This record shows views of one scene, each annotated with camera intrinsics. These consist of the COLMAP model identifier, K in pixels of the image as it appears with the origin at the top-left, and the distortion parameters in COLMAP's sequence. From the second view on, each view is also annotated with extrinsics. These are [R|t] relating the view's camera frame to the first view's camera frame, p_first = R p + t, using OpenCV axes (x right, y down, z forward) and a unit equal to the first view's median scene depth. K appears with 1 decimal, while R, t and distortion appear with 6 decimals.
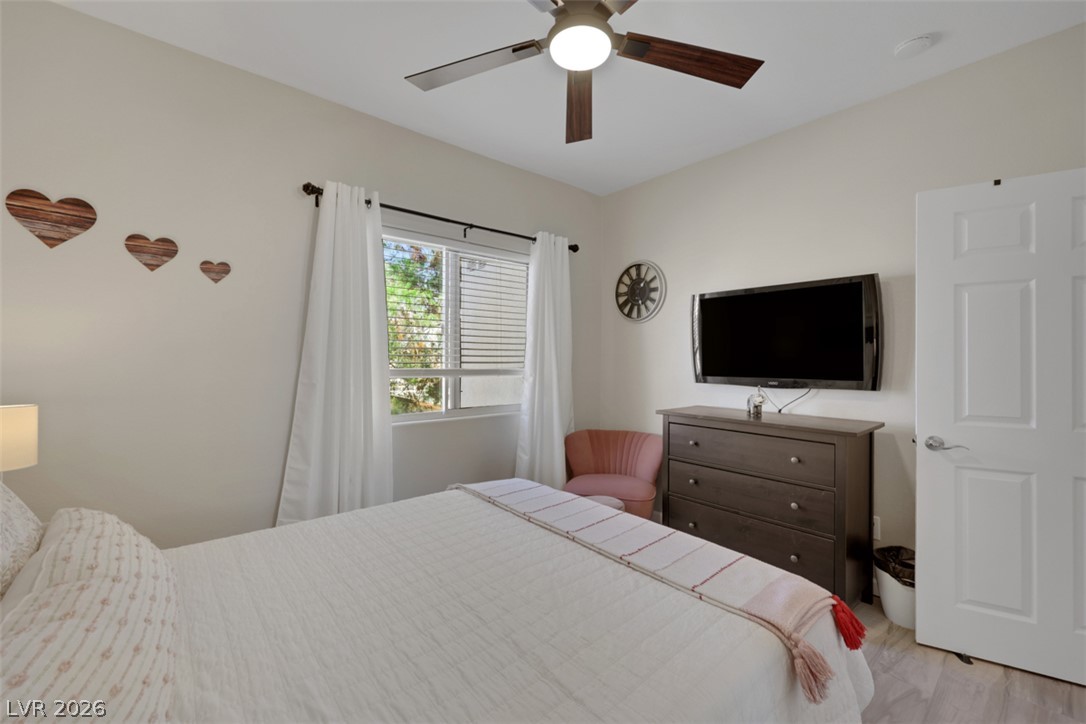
lens RADIAL K [[453.6, 0, 542.0], [0, 453.6, 355.1], [0, 0, 1]] dist [-0.001107, -0.000139]
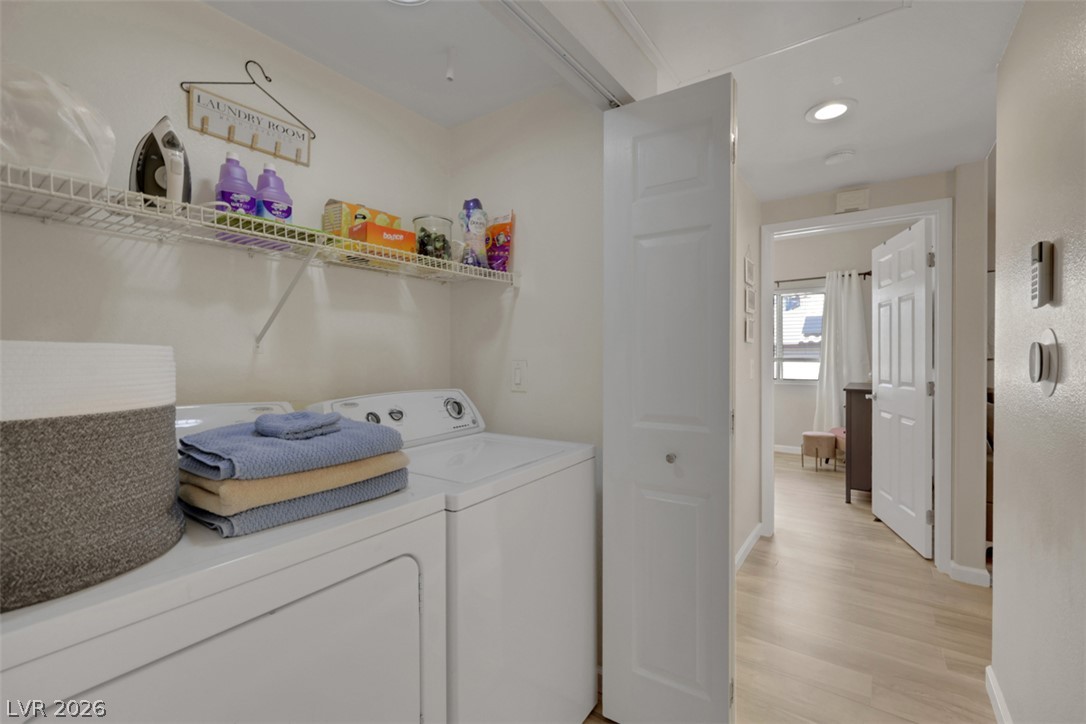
lens RADIAL K [[469.1, 0, 543.0], [0, 469.1, 362.0], [0, 0, 1]] dist [0.000055, 0.000064]
pose [[0.233553, 0.005364, -0.972329, 2.123164], [0.005699, 0.999960, 0.006886, 0.038860], [0.972327, -0.007150, 0.233513, -0.545809]]
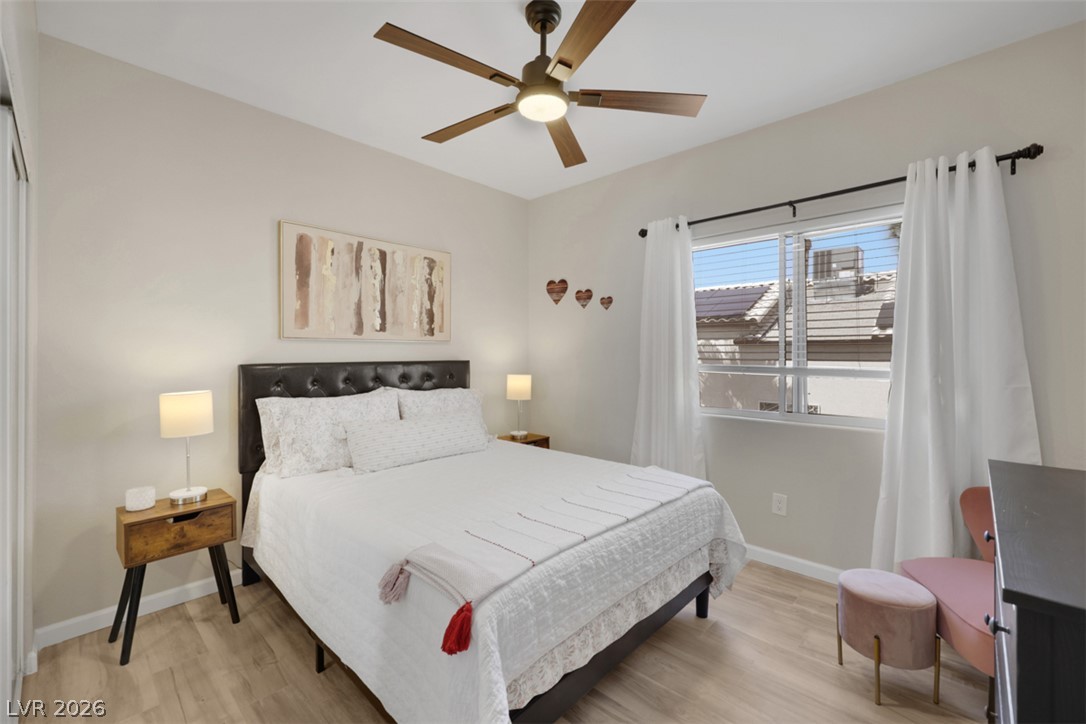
lens RADIAL K [[453.6, 0, 542.0], [0, 453.6, 355.1], [0, 0, 1]] dist [-0.001107, -0.000139]
pose [[0.094176, -0.000379, -0.995555, 0.945080], [0.006087, 0.999981, 0.000195, 0.005544], [0.995537, -0.006079, 0.094177, 0.627429]]
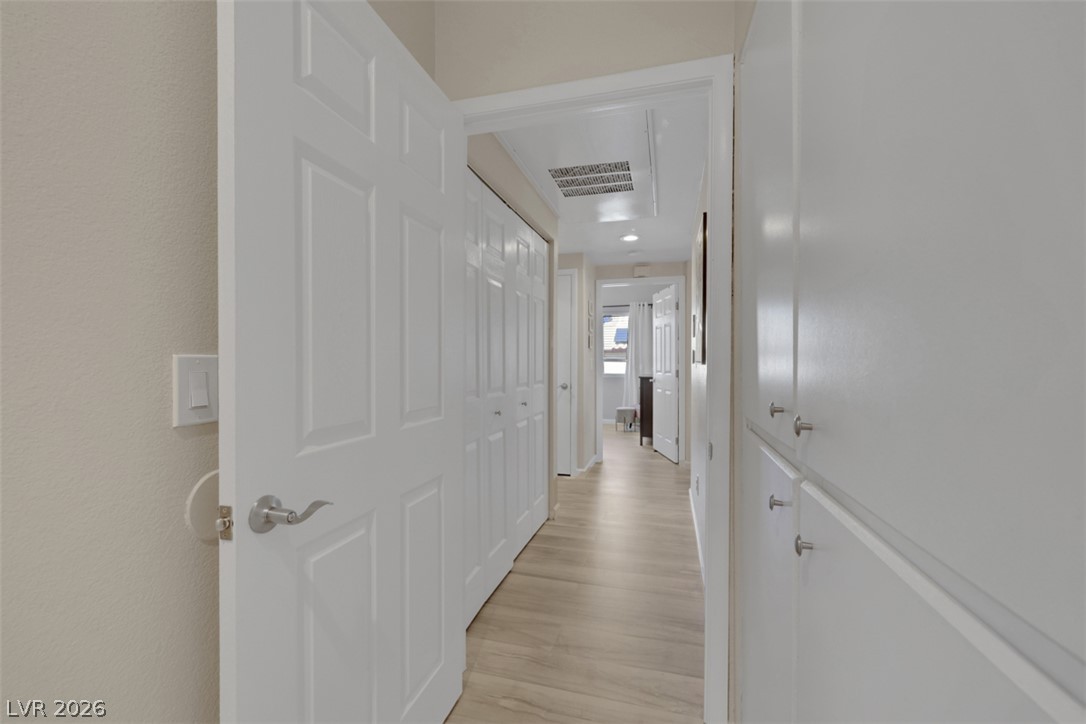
lens RADIAL K [[453.6, 0, 542.0], [0, 453.6, 355.1], [0, 0, 1]] dist [-0.001107, -0.000139]
pose [[0.552392, -0.011631, -0.833503, 2.699227], [0.000486, 0.999907, -0.013631, 0.061343], [0.833584, 0.007125, 0.552347, -1.102778]]
